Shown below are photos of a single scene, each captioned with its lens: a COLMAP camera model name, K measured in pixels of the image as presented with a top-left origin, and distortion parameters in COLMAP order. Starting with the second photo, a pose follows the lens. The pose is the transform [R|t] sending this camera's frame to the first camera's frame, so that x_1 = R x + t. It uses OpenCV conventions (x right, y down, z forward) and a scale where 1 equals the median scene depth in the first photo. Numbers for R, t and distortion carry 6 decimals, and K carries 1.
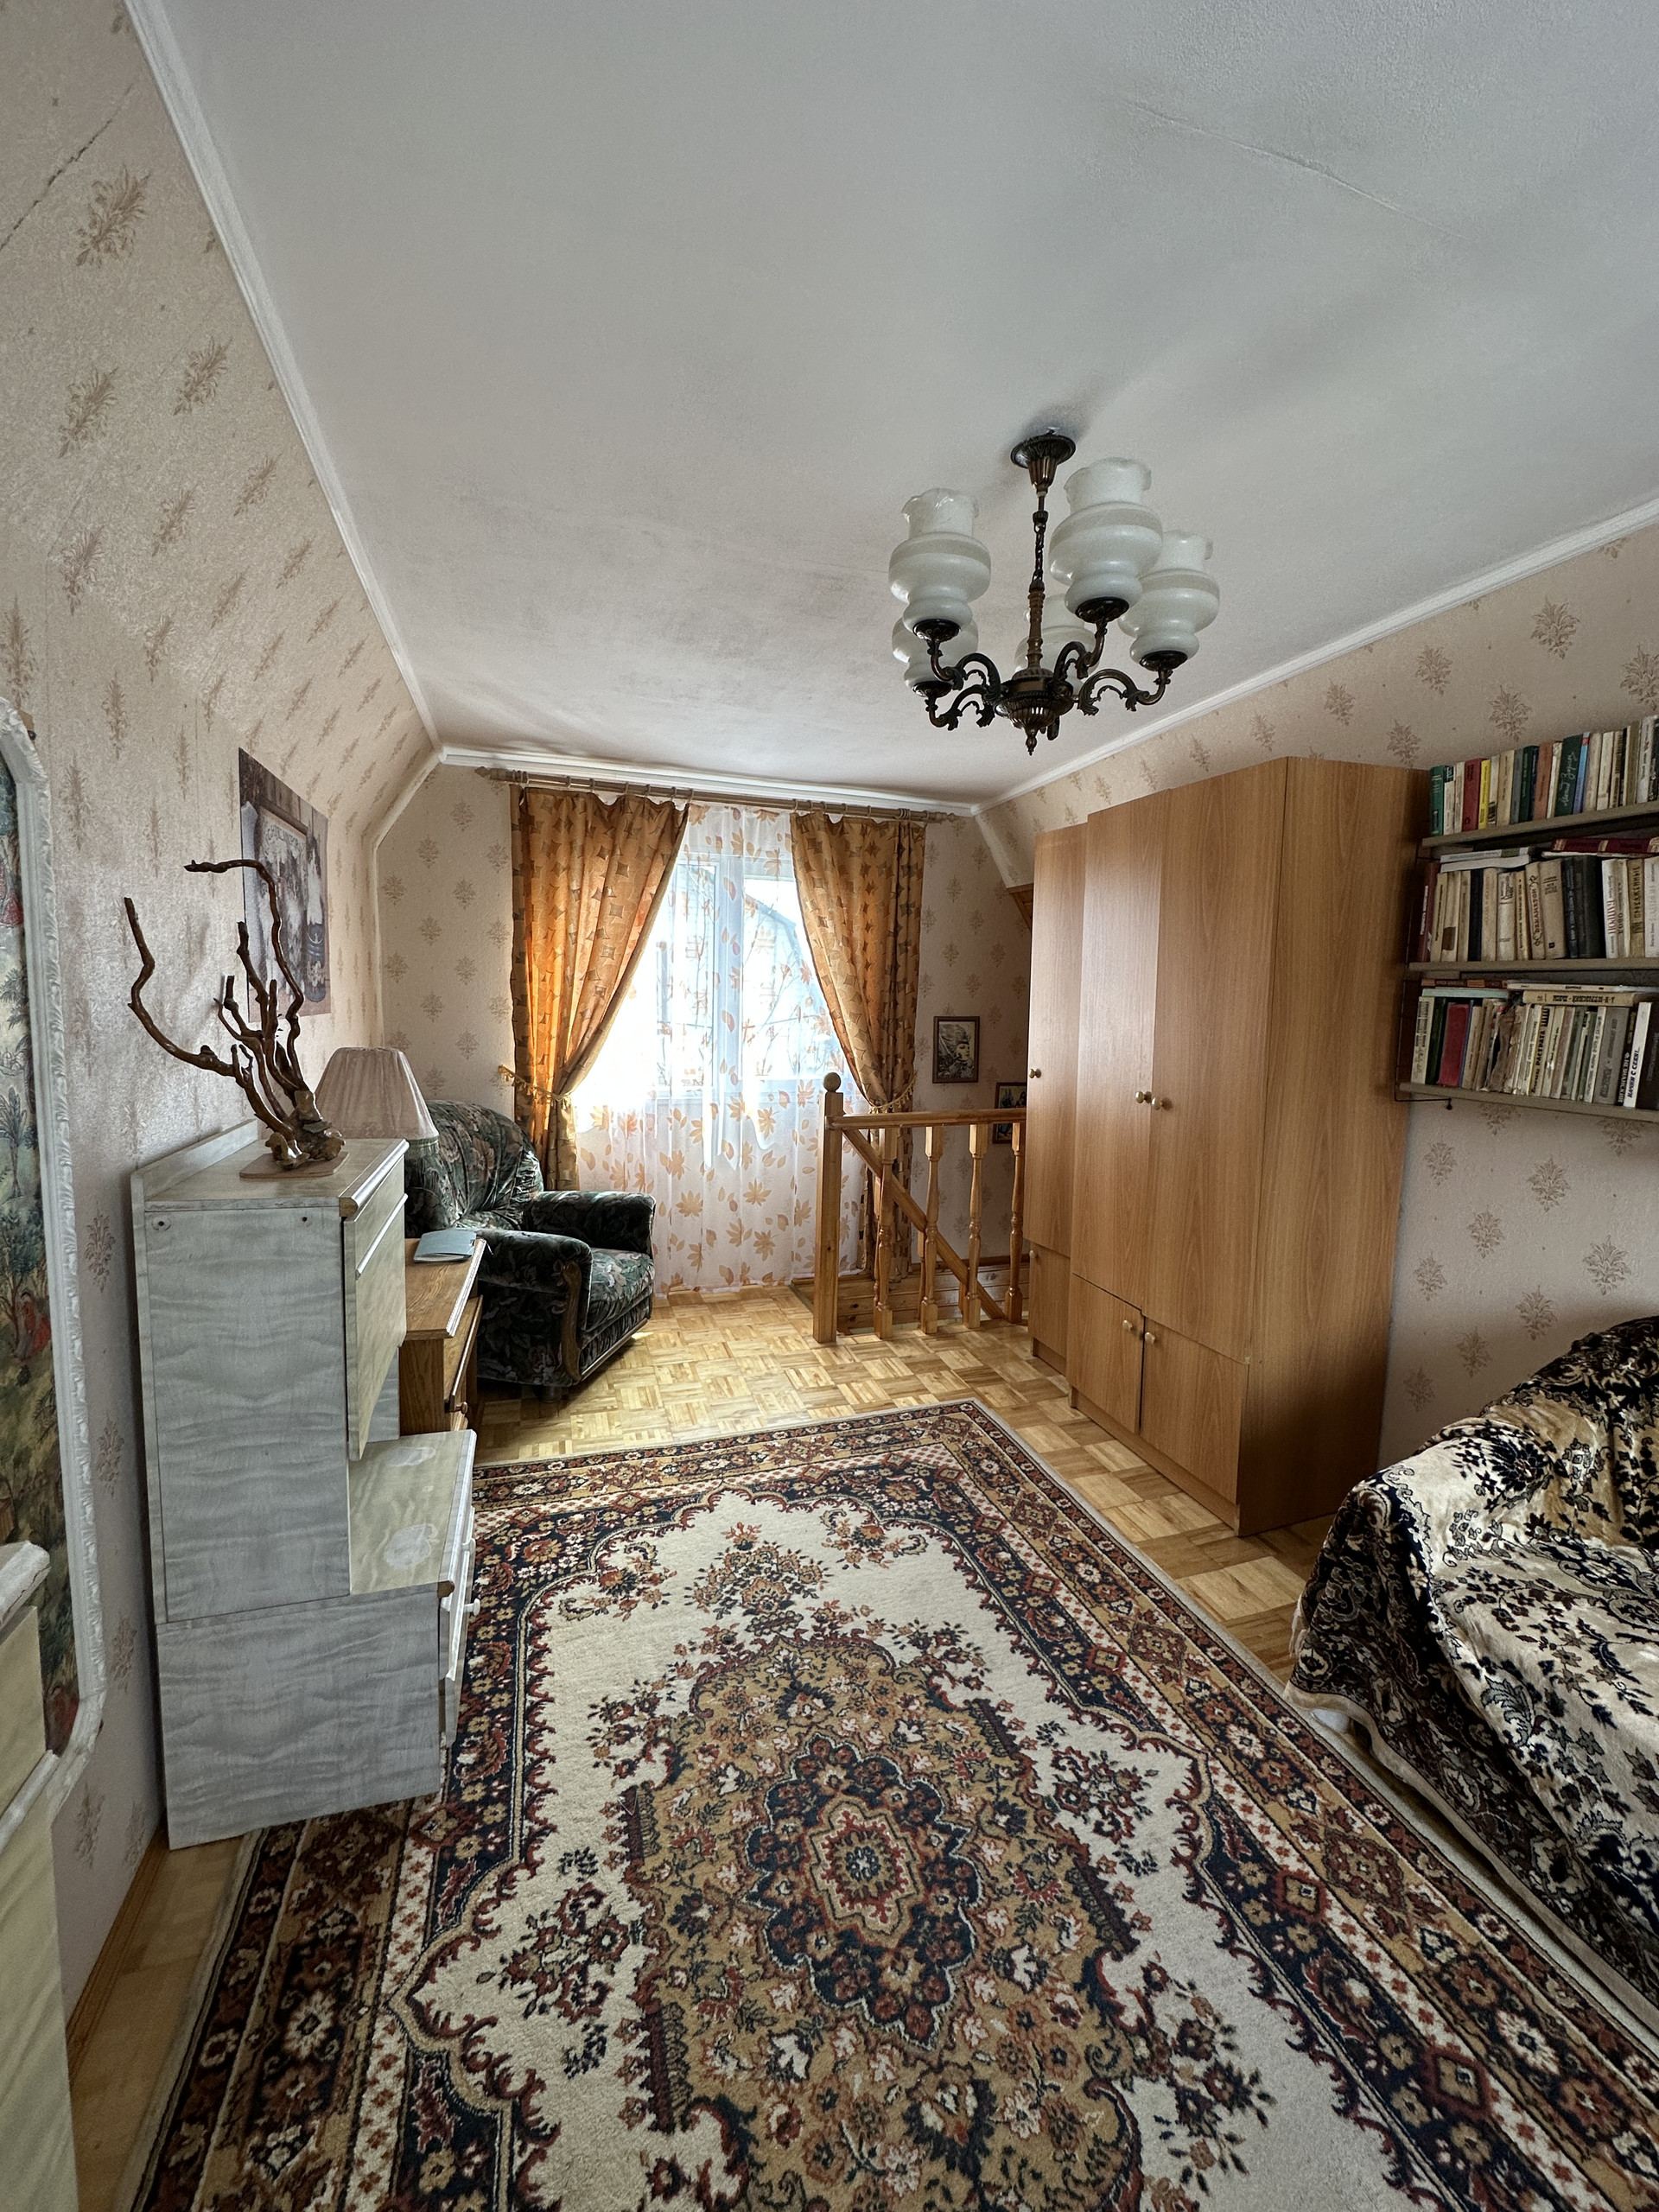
lens RADIAL K [[881.1, 0, 828.6], [0, 881.1, 1103.2], [0, 0, 1]] dist [-0.003001, 0.000863]
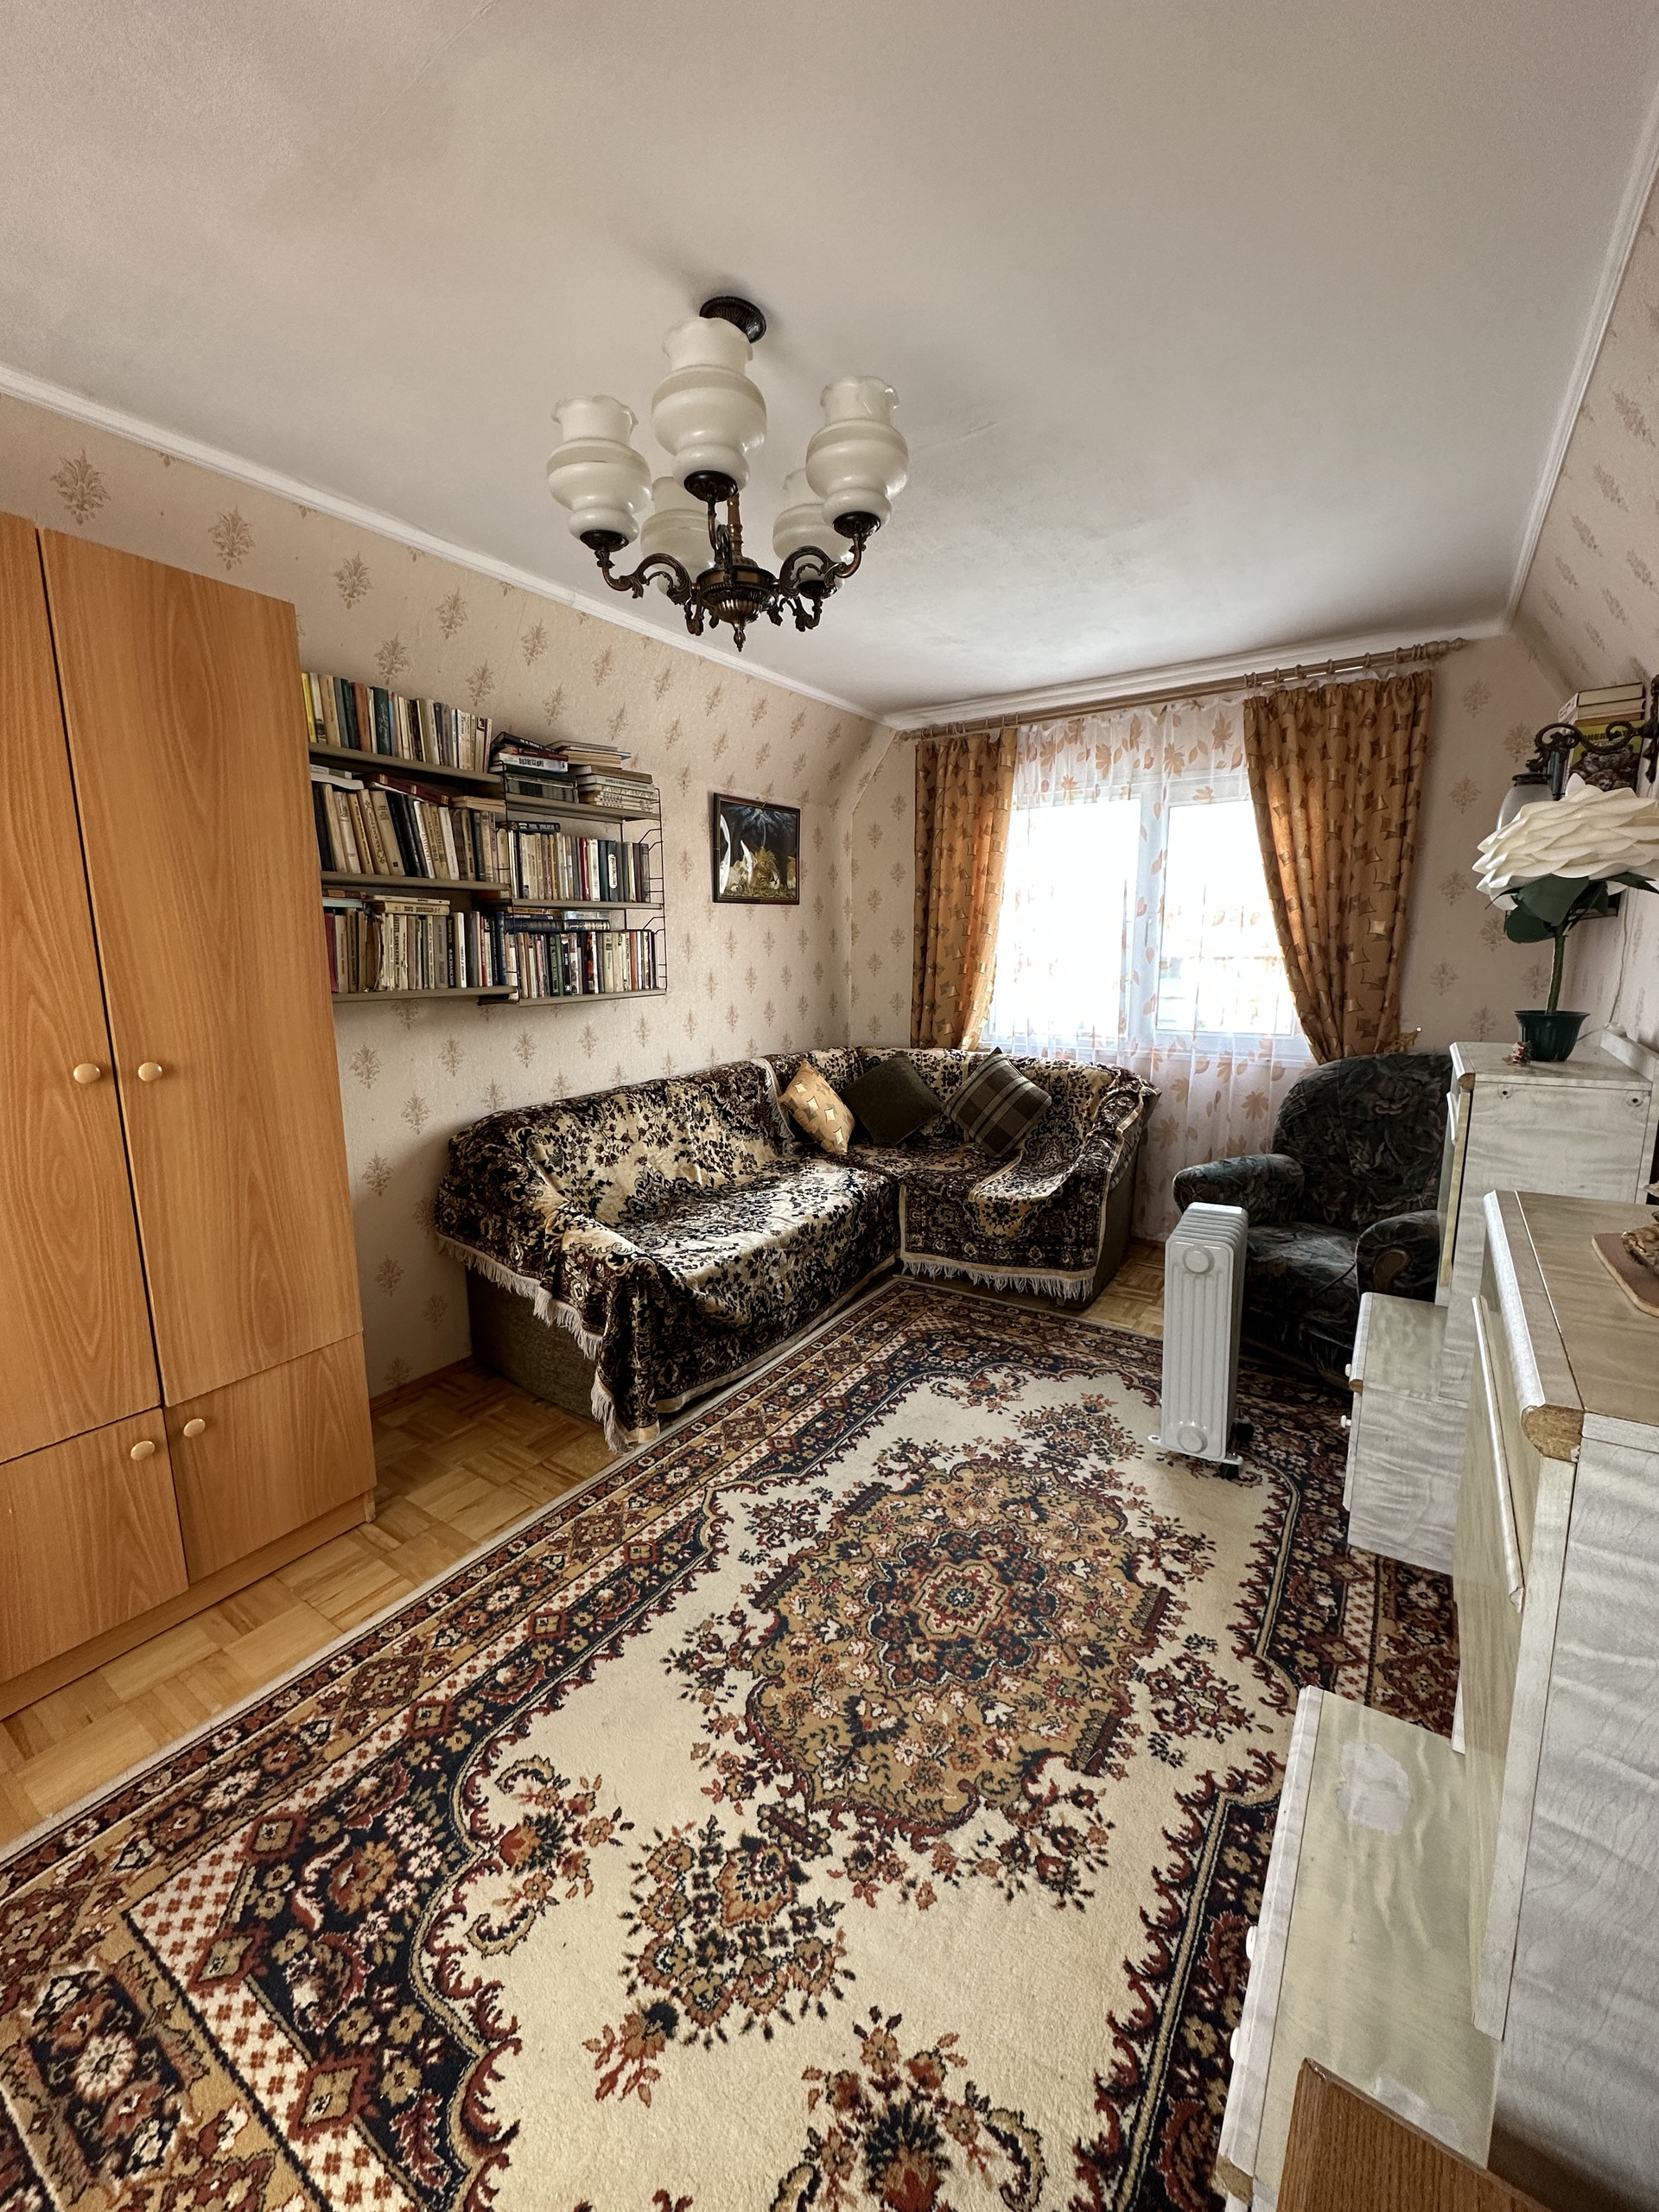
lens RADIAL K [[881.1, 0, 828.6], [0, 881.1, 1103.2], [0, 0, 1]] dist [-0.003001, 0.000863]
pose [[-0.617382, -0.161053, 0.770001, -0.563653], [0.086985, 0.958840, 0.270294, -0.145240], [-0.781840, 0.233853, -0.577962, 1.364418]]
